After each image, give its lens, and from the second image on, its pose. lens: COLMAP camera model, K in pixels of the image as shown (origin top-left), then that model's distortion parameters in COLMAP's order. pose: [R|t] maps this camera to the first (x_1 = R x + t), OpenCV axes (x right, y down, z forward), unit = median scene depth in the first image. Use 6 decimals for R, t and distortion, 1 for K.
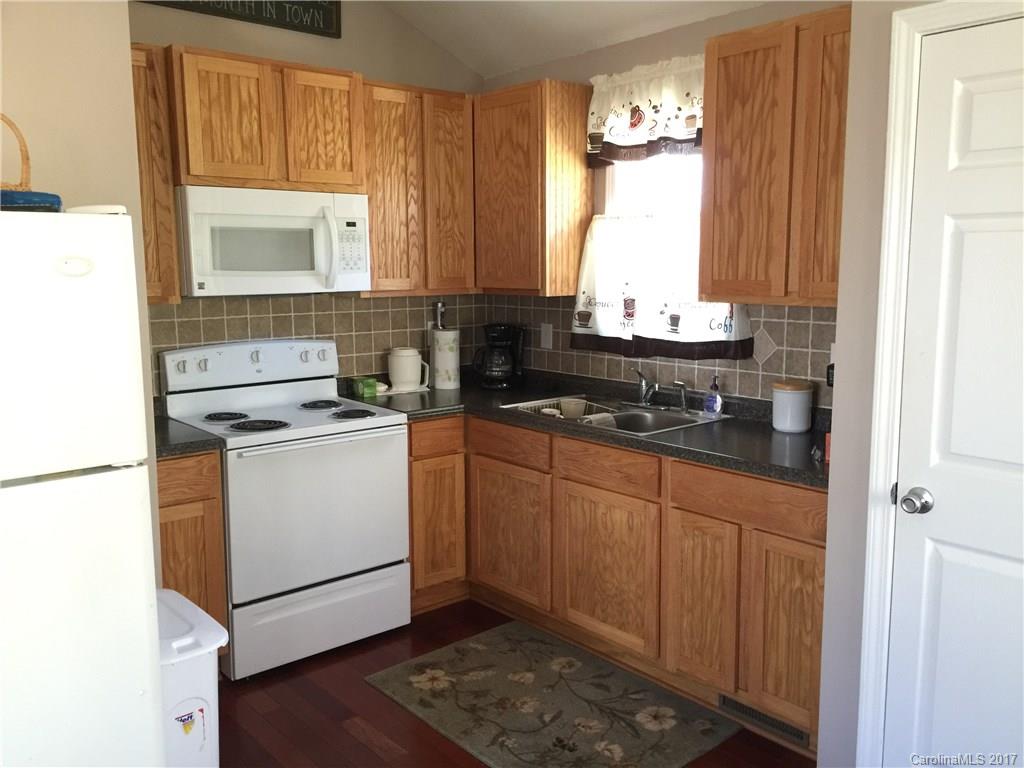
lens RADIAL K [[873.1, 0, 512.0], [0, 873.1, 384.0], [0, 0, 1]] dist [0.111949, -0.185287]
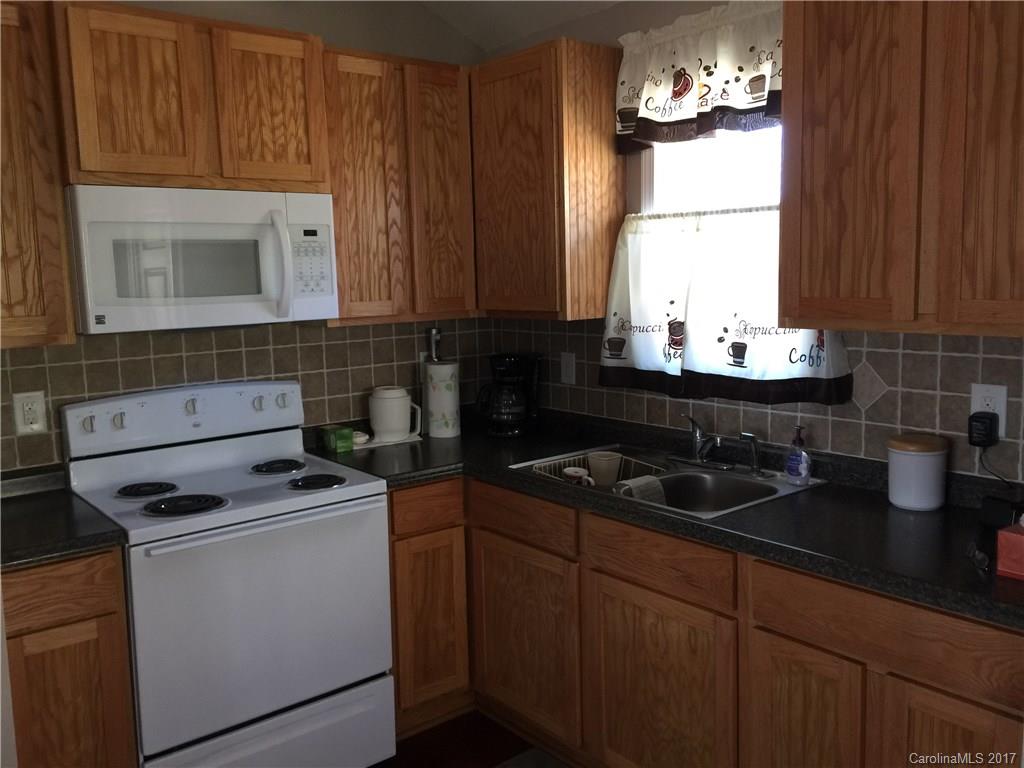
lens RADIAL K [[873.1, 0, 512.0], [0, 873.1, 384.0], [0, 0, 1]] dist [0.111949, -0.185287]
pose [[0.999547, -0.018331, -0.023876, 0.008733], [0.018056, 0.999769, -0.011695, -0.038800], [0.024085, 0.011258, 0.999647, 0.245170]]
